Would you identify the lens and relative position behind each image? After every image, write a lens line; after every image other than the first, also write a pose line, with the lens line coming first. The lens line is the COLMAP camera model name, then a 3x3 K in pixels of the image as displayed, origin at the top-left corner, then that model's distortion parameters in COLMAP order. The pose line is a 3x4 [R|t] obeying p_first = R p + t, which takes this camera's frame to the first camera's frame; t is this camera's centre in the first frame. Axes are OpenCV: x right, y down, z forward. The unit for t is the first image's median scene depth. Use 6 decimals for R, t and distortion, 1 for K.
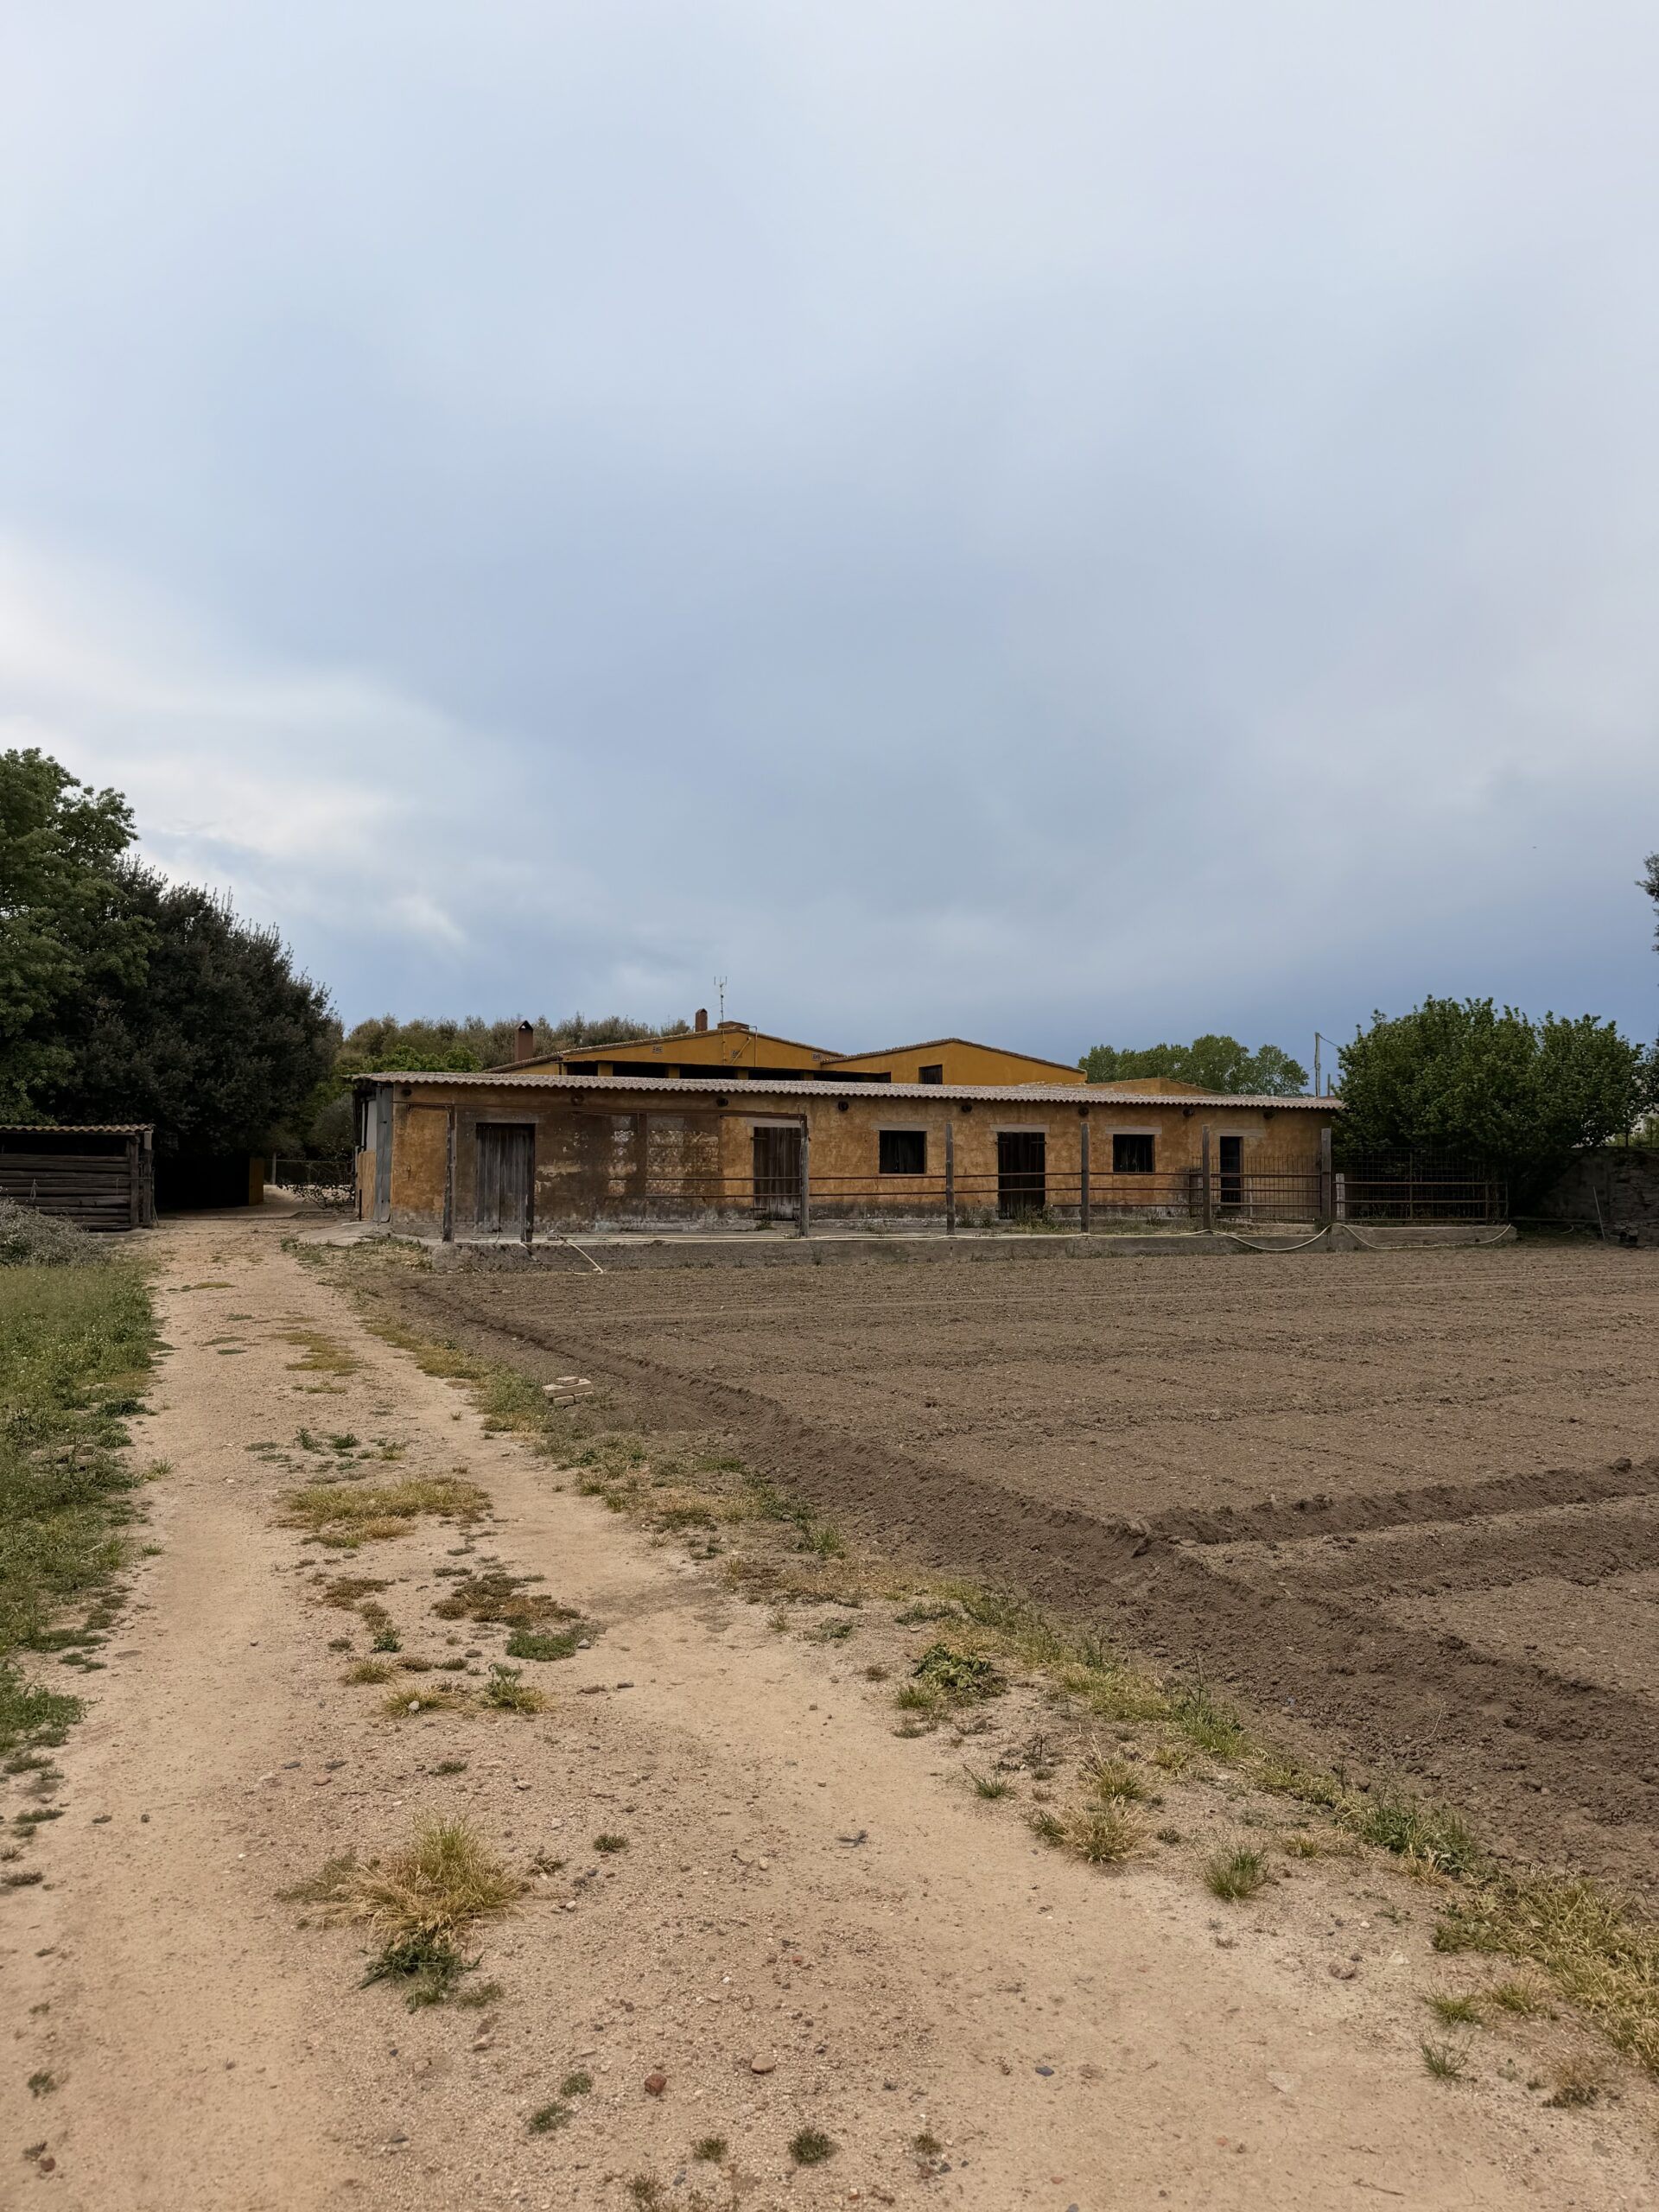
lens RADIAL K [[1557.8, 0, 832.5], [0, 1557.8, 1101.0], [0, 0, 1]] dist [0.166044, -0.342629]
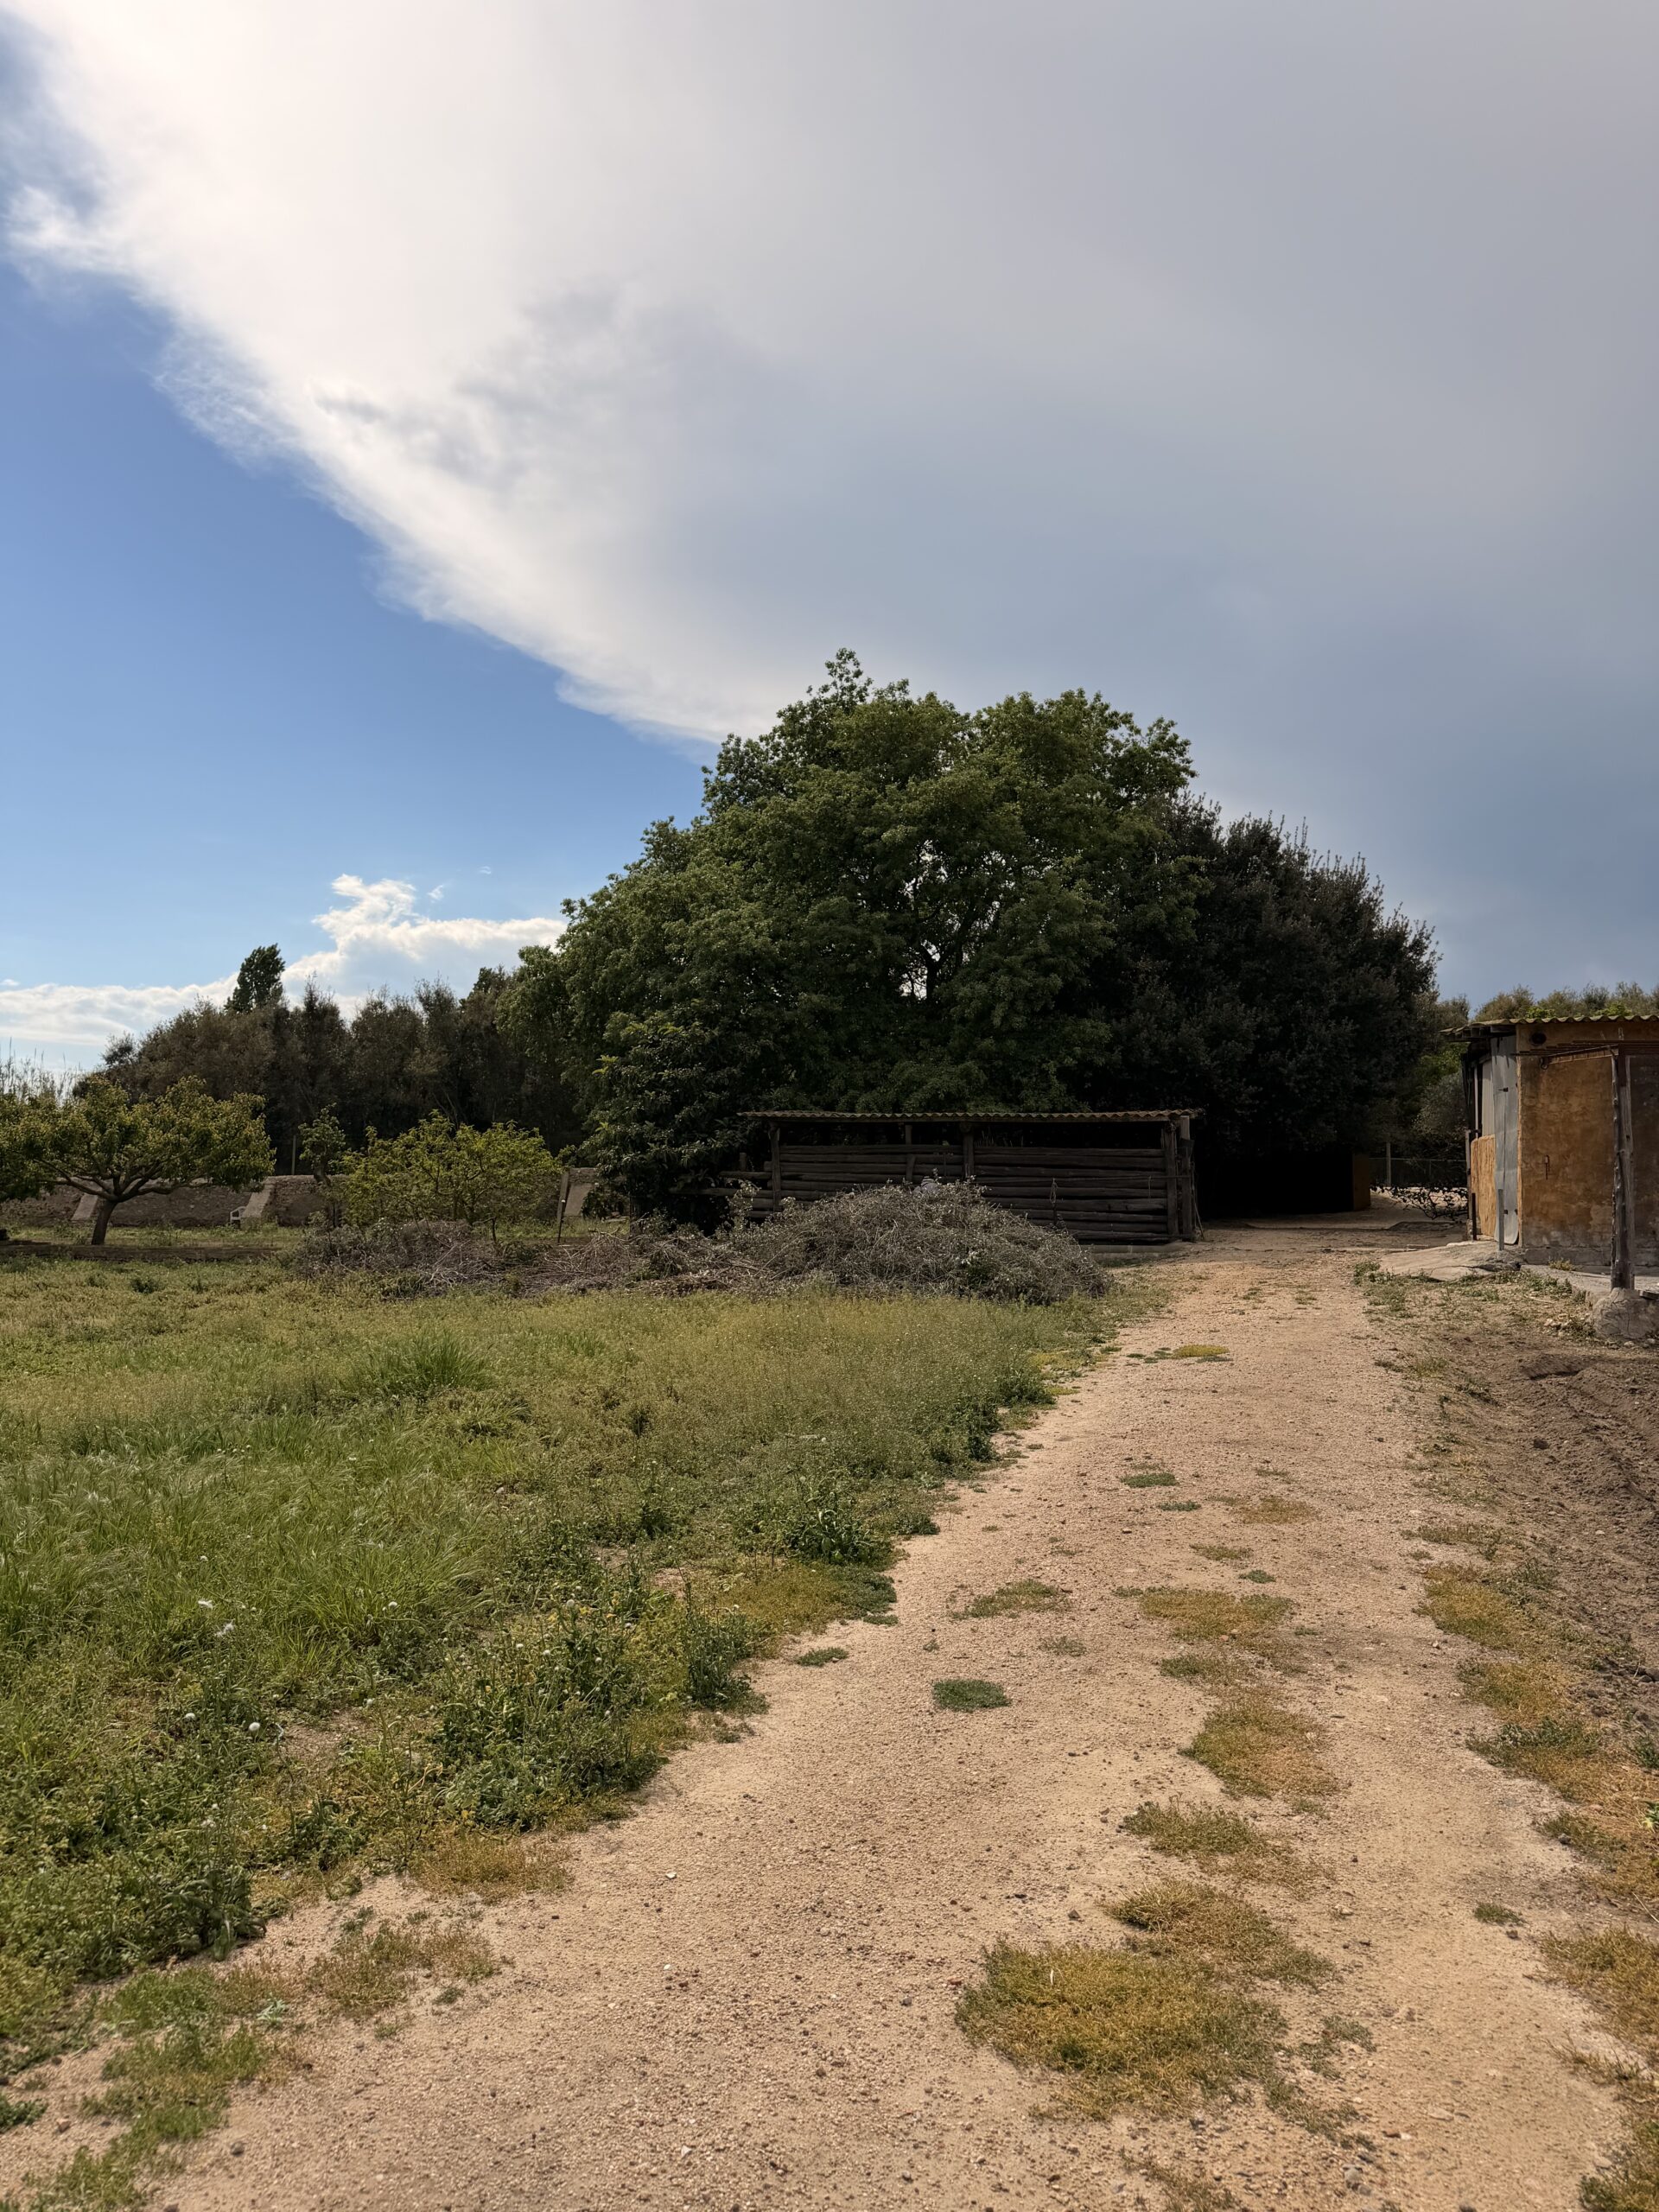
lens RADIAL K [[1557.8, 0, 832.5], [0, 1557.8, 1101.0], [0, 0, 1]] dist [0.166044, -0.342629]
pose [[0.771287, -0.034823, -0.635535, -0.068982], [0.033941, 0.999332, -0.013566, 0.014619], [0.635582, -0.011107, 0.771953, 0.266509]]
